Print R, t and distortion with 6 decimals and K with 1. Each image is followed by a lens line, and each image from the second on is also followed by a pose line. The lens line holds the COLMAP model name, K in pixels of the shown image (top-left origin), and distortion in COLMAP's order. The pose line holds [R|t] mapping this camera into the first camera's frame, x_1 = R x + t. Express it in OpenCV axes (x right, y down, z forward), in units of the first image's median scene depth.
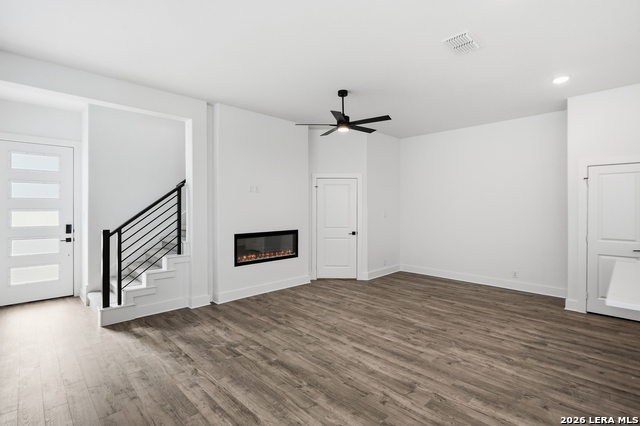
lens RADIAL K [[298.6, 0, 318.7], [0, 298.6, 213.3], [0, 0, 1]] dist [-0.015974, 0.007427]
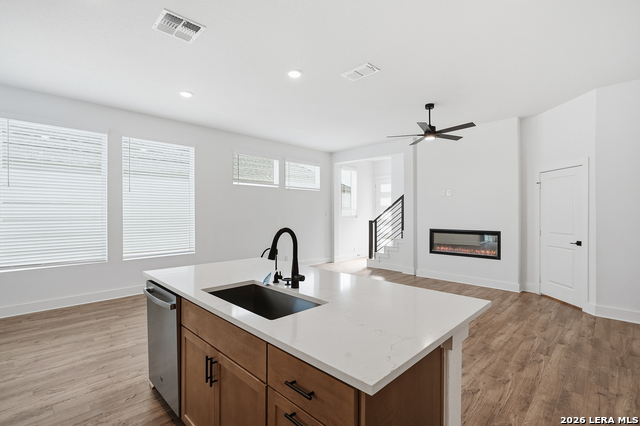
lens RADIAL K [[298.6, 0, 318.7], [0, 298.6, 213.8], [0, 0, 1]] dist [-0.015974, 0.007427]
pose [[0.010133, 0.001547, -0.999947, 1.209654], [-0.015085, 0.999885, 0.001394, 0.011523], [0.999835, 0.015070, 0.010155, 0.570339]]
